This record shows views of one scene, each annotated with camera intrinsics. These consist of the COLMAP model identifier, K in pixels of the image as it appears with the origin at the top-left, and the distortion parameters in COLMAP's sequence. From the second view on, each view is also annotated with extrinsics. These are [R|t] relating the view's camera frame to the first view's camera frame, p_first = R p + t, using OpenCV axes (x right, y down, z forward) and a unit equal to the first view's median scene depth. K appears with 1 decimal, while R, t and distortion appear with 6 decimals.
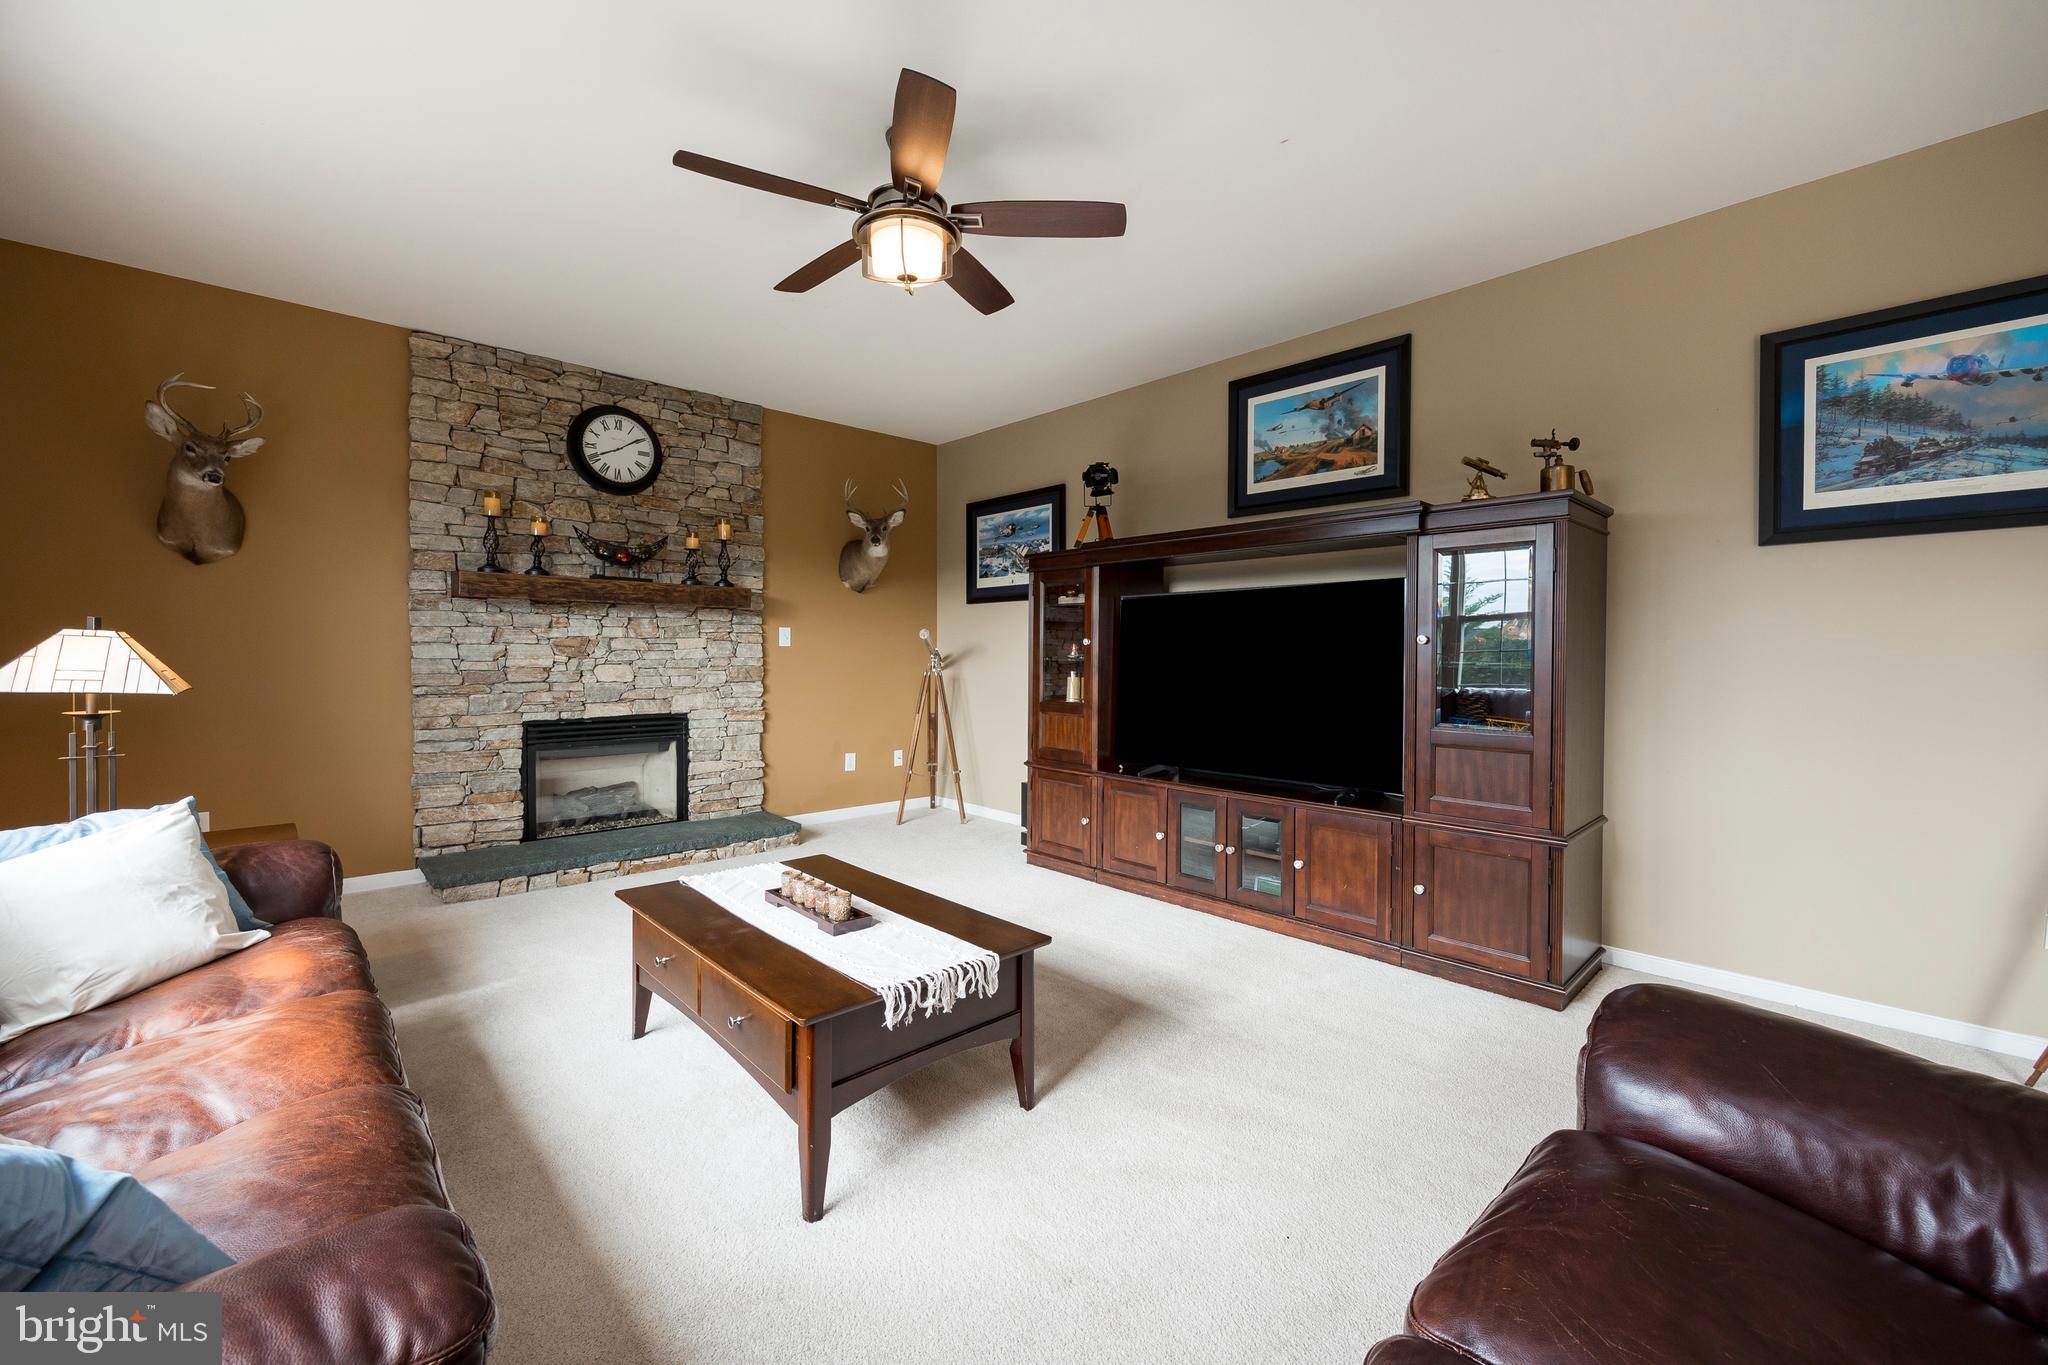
lens RADIAL K [[815.7, 0, 1021.1], [0, 815.7, 669.4], [0, 0, 1]] dist [-0.006402, 0.000427]
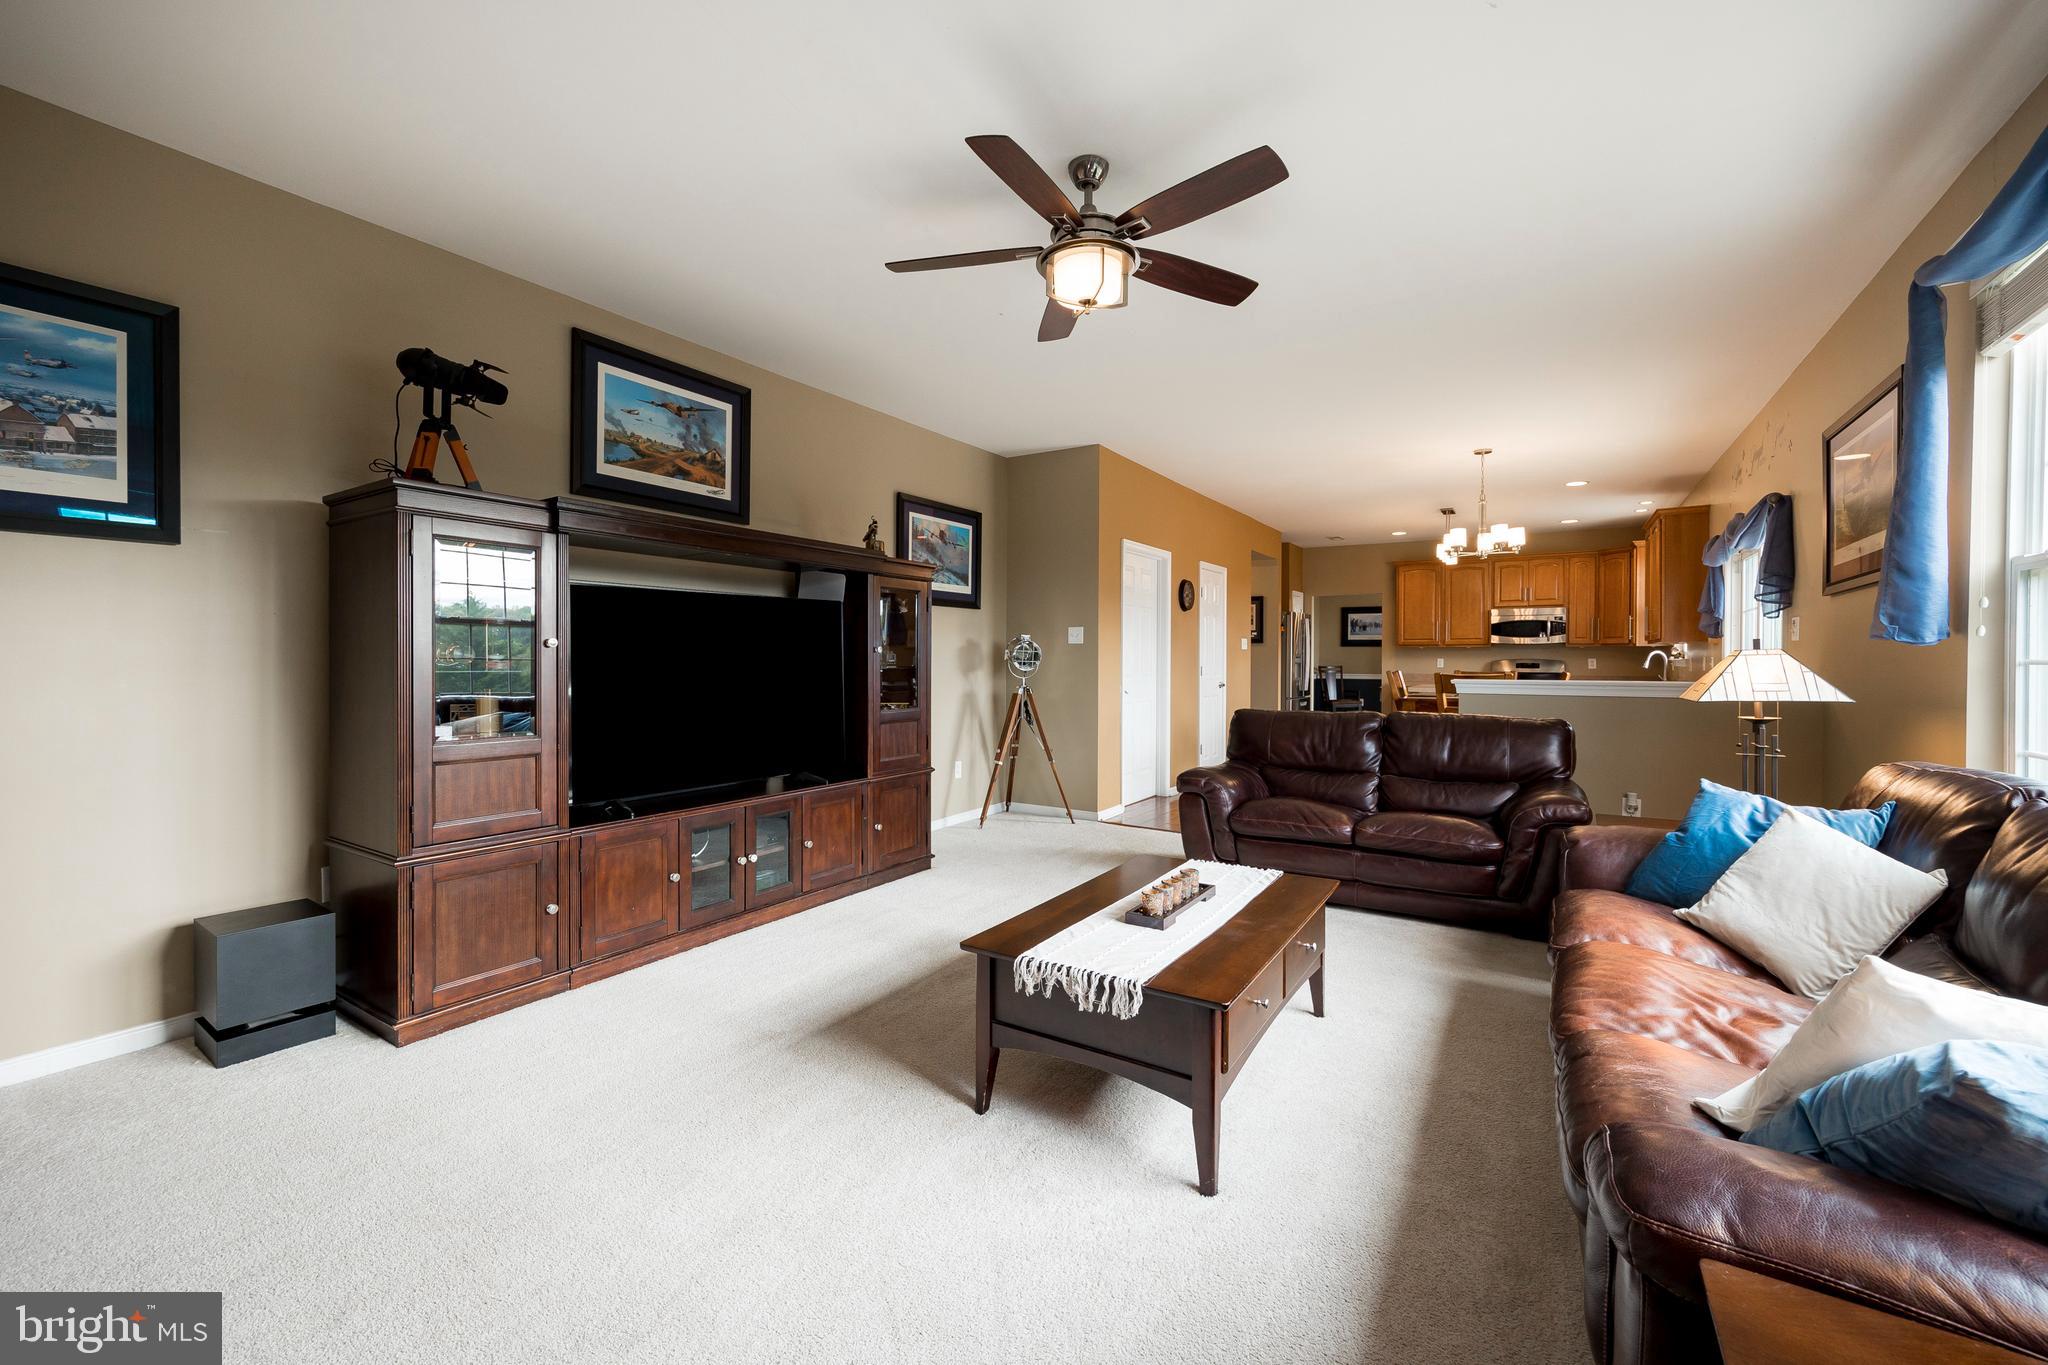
lens RADIAL K [[815.7, 0, 1033.4], [0, 815.7, 664.3], [0, 0, 1]] dist [-0.006402, 0.000427]
pose [[-0.255083, -0.015006, 0.966803, -0.663188], [0.008067, 0.999812, 0.017647, -0.025041], [-0.966886, 0.012300, -0.254914, 0.772324]]
